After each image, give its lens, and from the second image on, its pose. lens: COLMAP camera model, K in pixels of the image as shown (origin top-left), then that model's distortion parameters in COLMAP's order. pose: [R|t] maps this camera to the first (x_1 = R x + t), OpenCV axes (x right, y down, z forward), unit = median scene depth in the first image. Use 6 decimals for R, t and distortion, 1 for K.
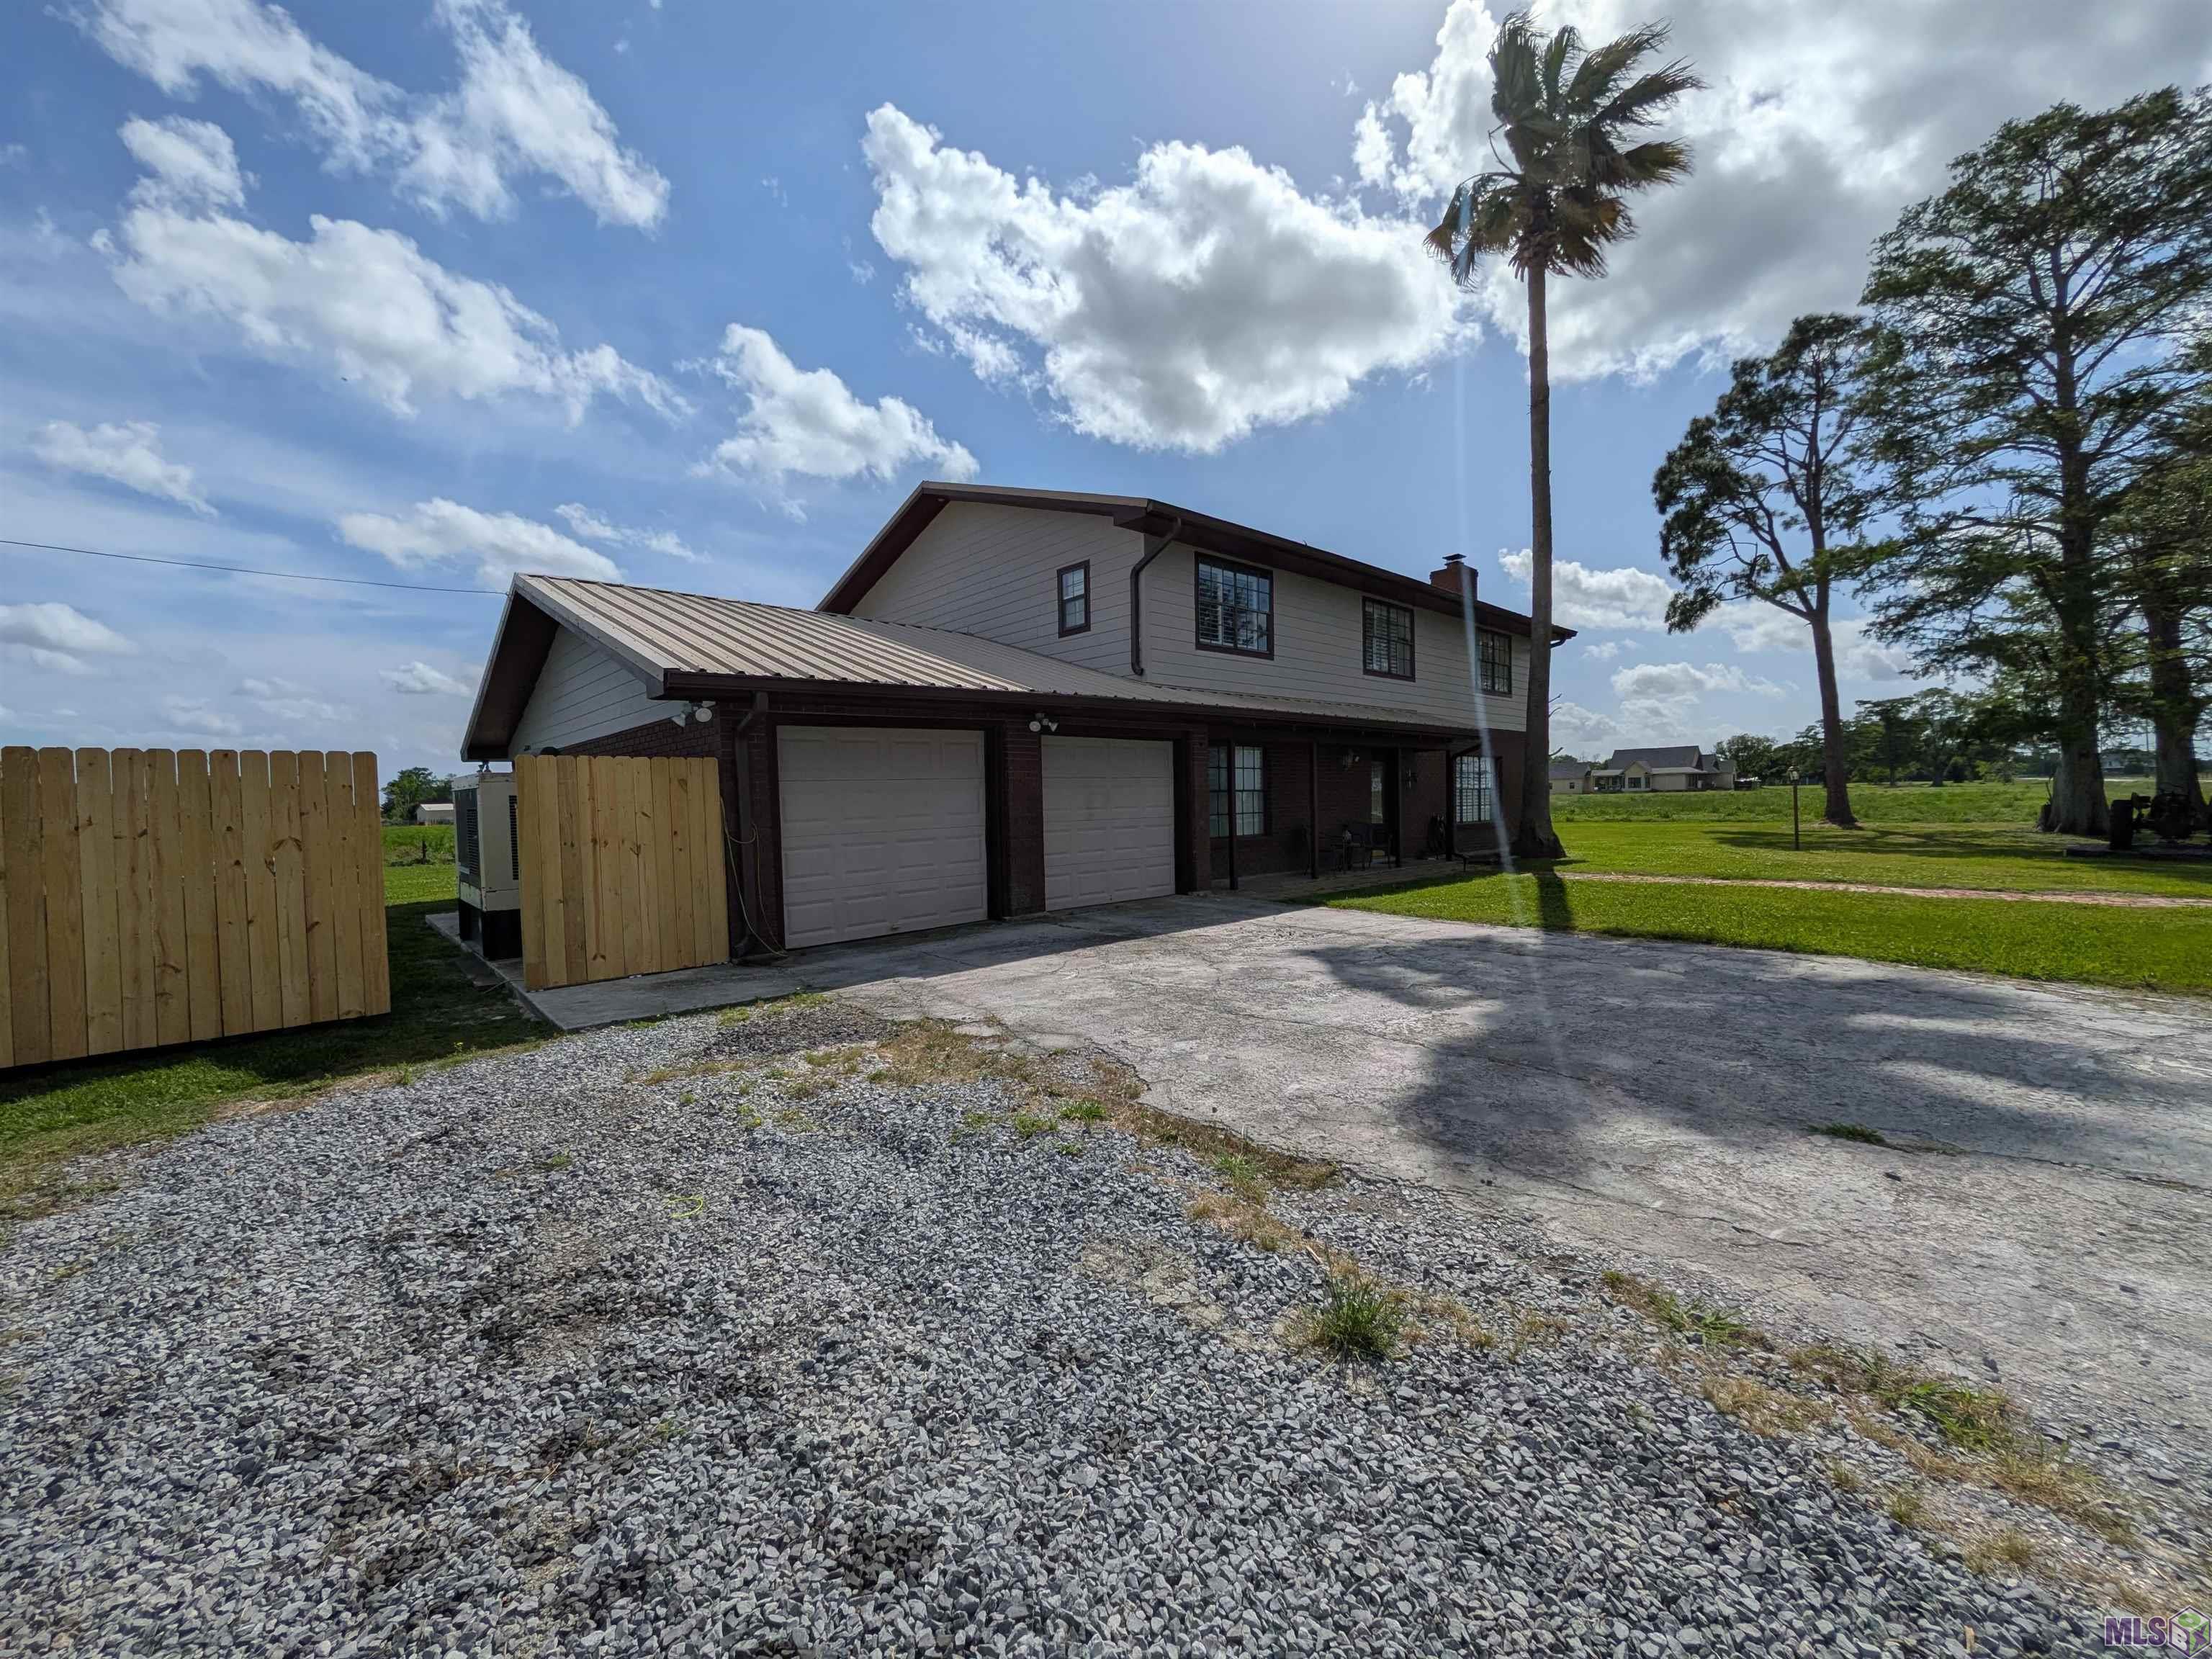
lens RADIAL K [[887.8, 0, 1110.4], [0, 887.8, 823.7], [0, 0, 1]] dist [-0.001394, 0.000616]
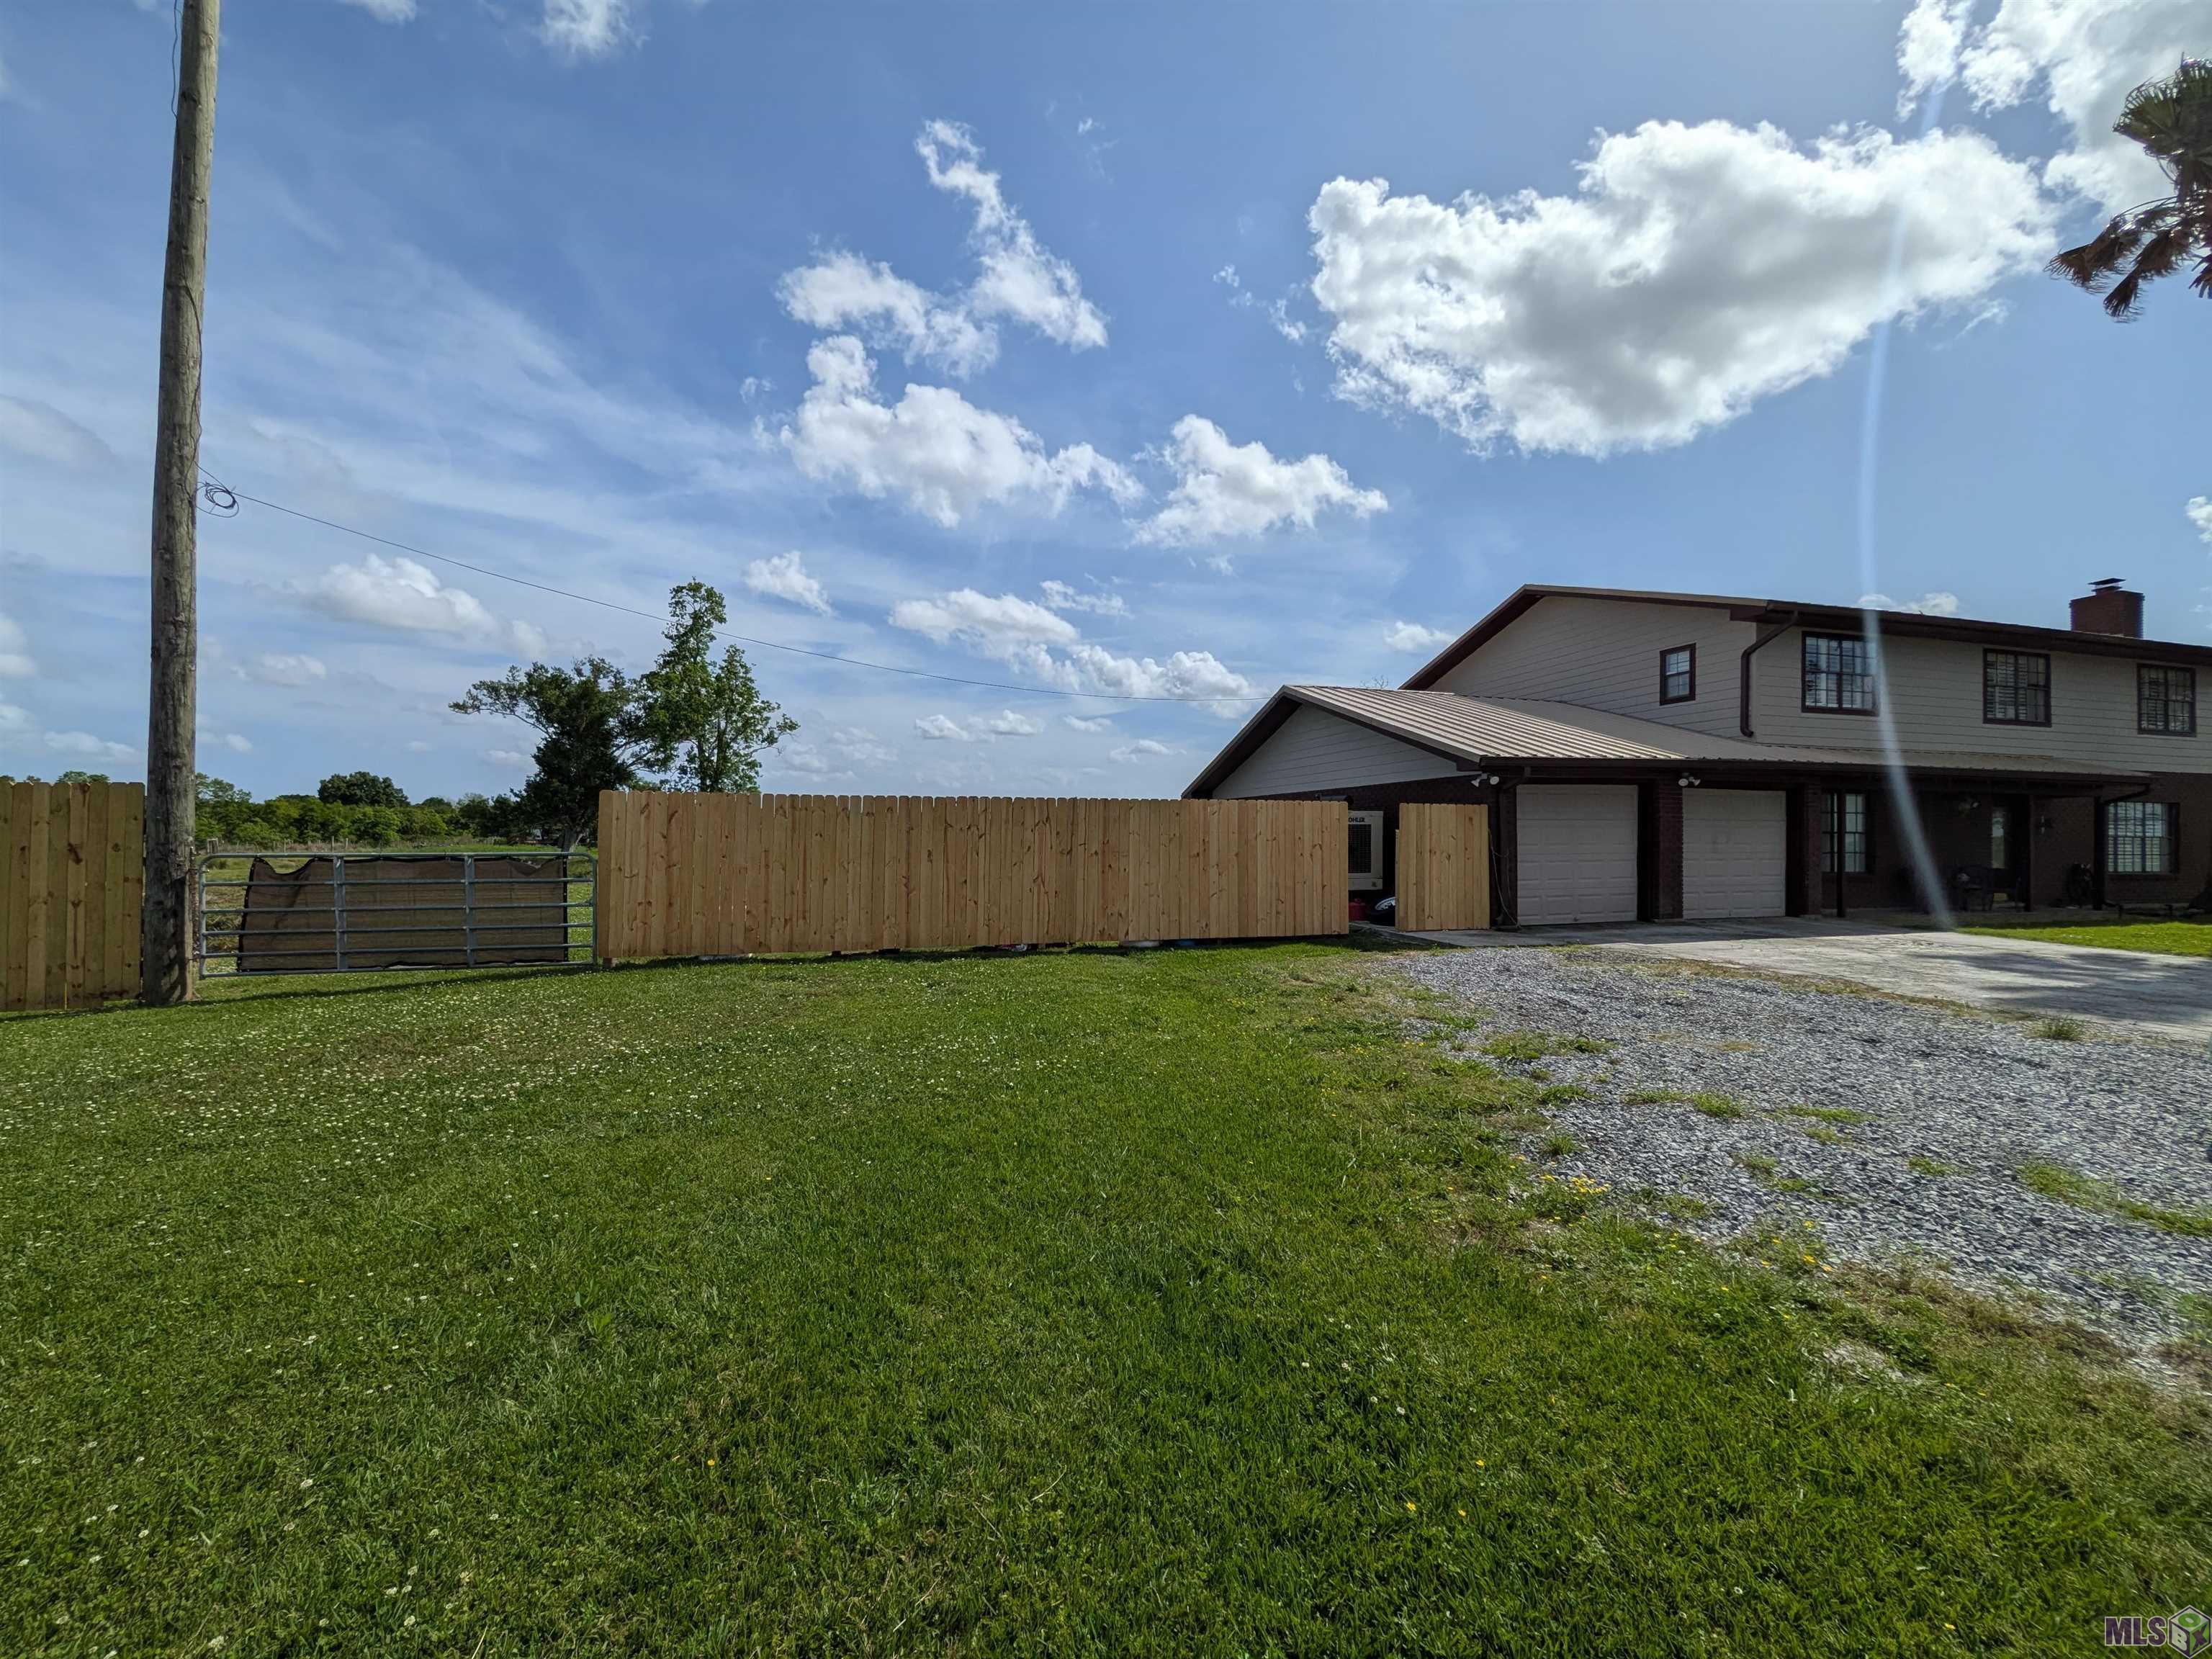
lens RADIAL K [[887.8, 0, 1095.7], [0, 887.8, 822.3], [0, 0, 1]] dist [-0.001394, 0.000616]
pose [[0.891059, 0.021331, -0.453385, -0.162123], [-0.038891, 0.998810, -0.029443, 0.016947], [0.452218, 0.043868, 0.890828, -0.376281]]
